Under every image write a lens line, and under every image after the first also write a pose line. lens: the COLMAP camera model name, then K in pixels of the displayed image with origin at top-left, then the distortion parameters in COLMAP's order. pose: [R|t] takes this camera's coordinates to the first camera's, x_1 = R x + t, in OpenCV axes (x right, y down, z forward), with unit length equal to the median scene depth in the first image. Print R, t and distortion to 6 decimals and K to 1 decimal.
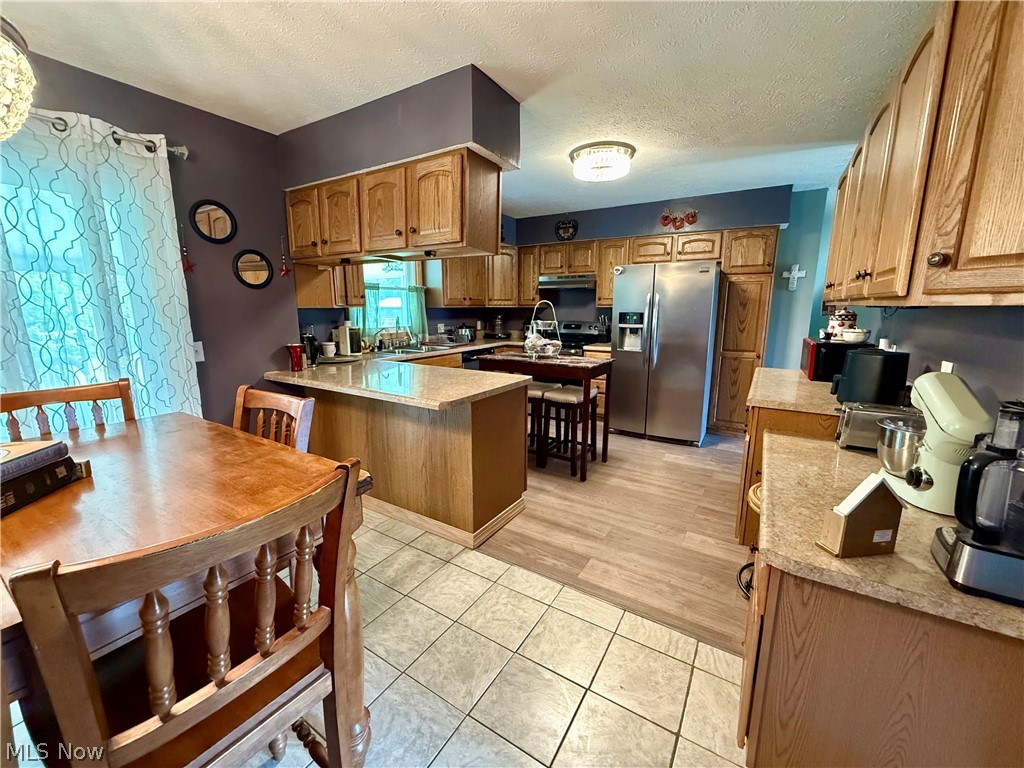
lens RADIAL K [[408.7, 0, 509.5], [0, 408.7, 383.9], [0, 0, 1]] dist [-0.001182, -0.000113]
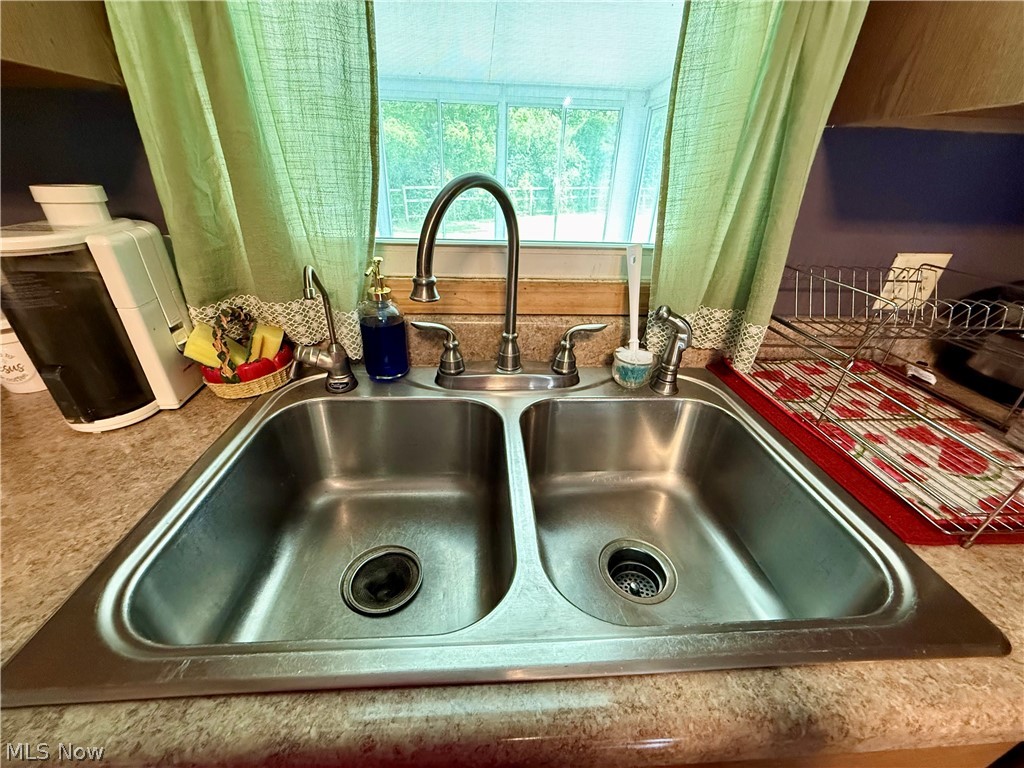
lens RADIAL K [[408.7, 0, 512.6], [0, 408.7, 383.6], [0, 0, 1]] dist [-0.001182, -0.000113]
pose [[0.586619, 0.399684, -0.704366, -0.234486], [-0.188197, 0.913201, 0.361449, -0.232500], [0.787693, -0.079473, 0.610920, 1.403992]]
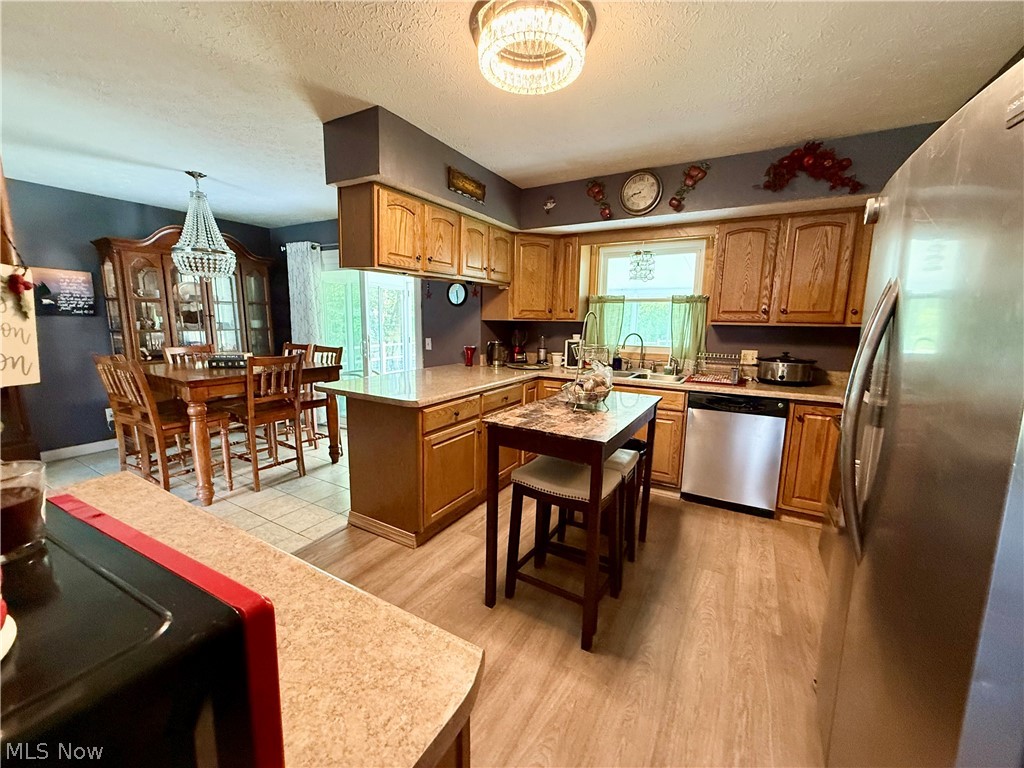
lens RADIAL K [[408.7, 0, 503.1], [0, 408.7, 385.0], [0, 0, 1]] dist [-0.001182, -0.000113]
pose [[0.030330, 0.160383, -0.986589, 0.847273], [-0.202856, 0.967489, 0.151042, -0.203950], [0.978739, 0.195554, 0.061879, 1.066249]]
